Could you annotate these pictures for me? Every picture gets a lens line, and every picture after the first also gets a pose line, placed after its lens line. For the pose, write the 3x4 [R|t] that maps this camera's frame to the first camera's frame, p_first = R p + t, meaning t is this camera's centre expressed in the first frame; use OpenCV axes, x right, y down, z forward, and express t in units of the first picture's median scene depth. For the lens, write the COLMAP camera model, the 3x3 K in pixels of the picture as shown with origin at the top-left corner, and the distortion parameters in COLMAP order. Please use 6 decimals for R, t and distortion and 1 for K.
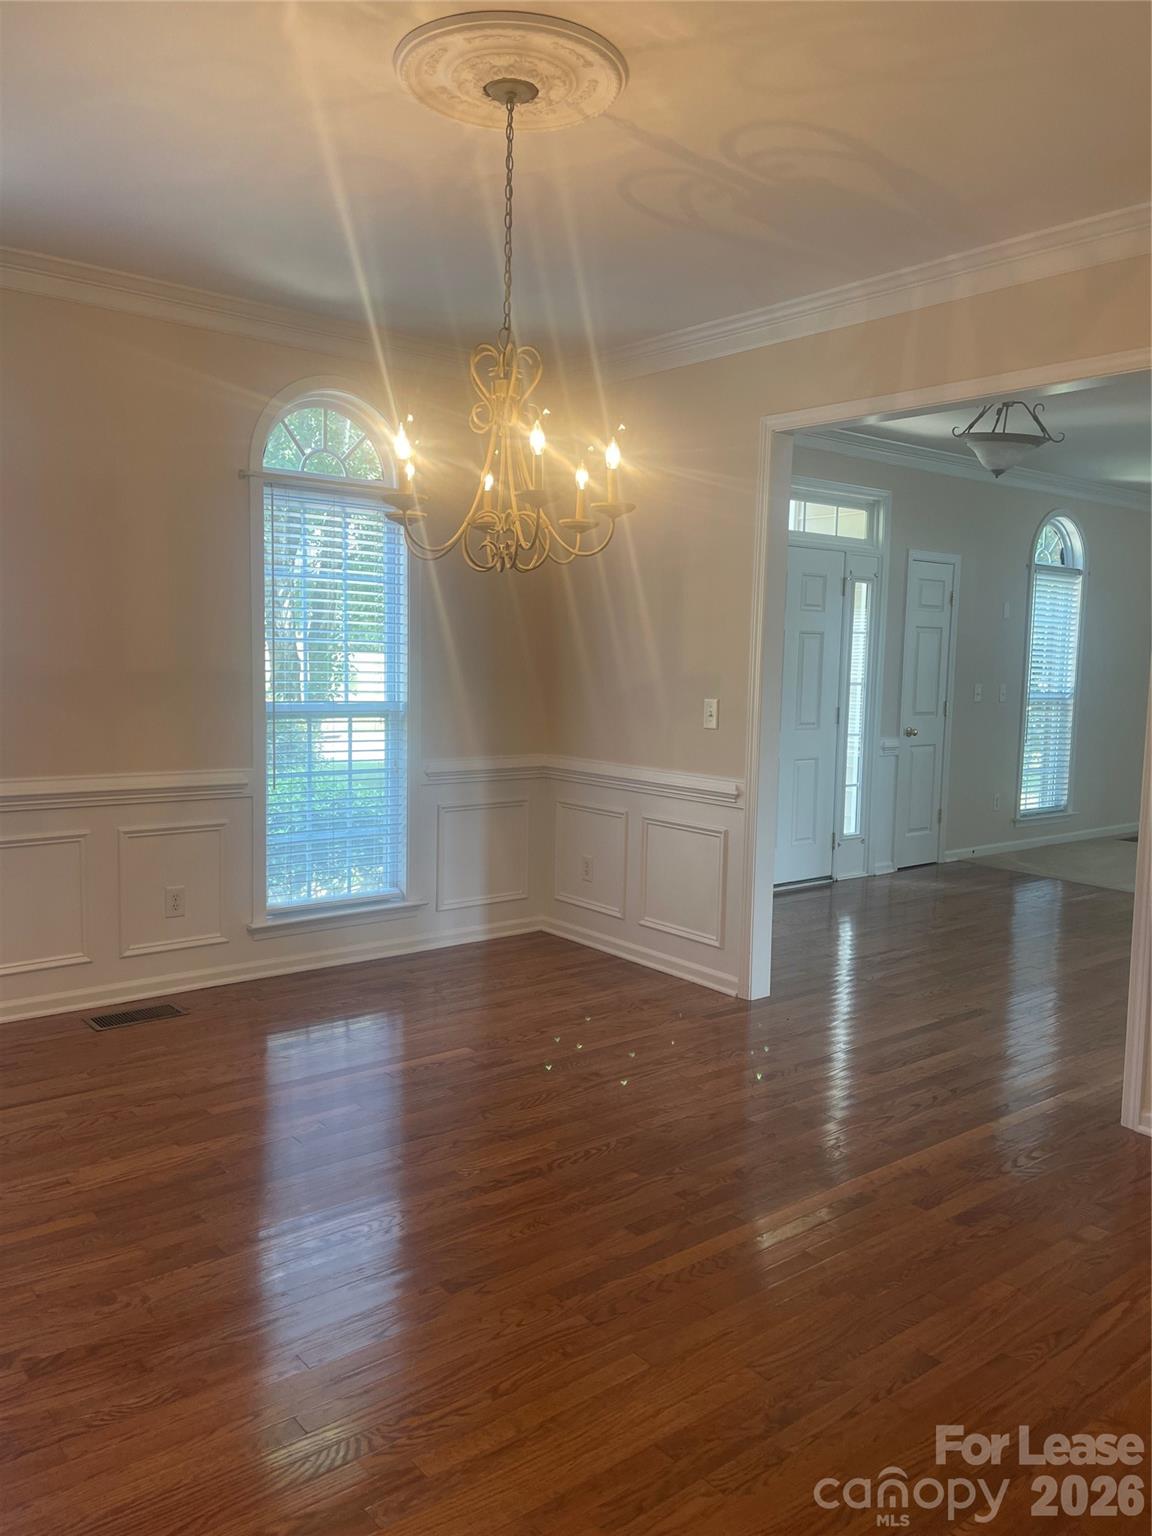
lens RADIAL K [[1174.5, 0, 575.0], [0, 1174.5, 768.1], [0, 0, 1]] dist [0.006299, 0.000899]
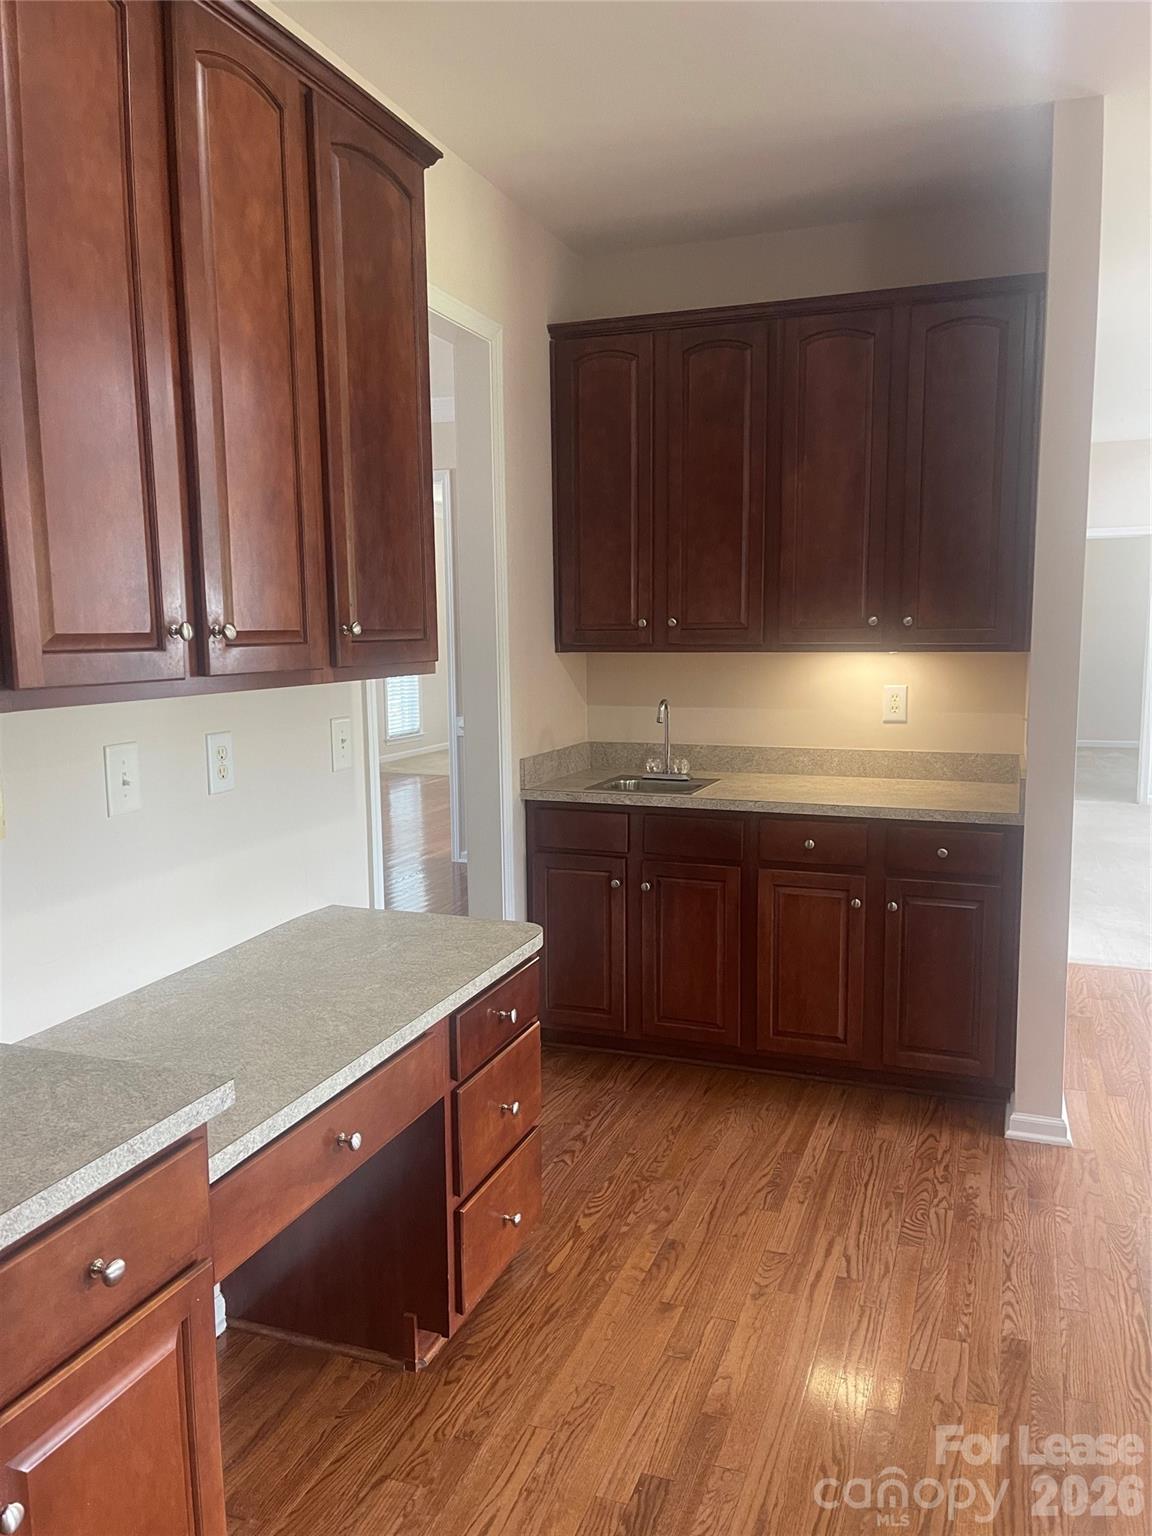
lens RADIAL K [[1174.5, 0, 577.3], [0, 1174.5, 767.3], [0, 0, 1]] dist [0.006299, 0.000899]
pose [[0.859472, -0.096954, 0.501905, -0.185481], [0.072855, 0.995058, 0.067460, -0.002629], [-0.505965, -0.021414, 0.862288, -0.442431]]
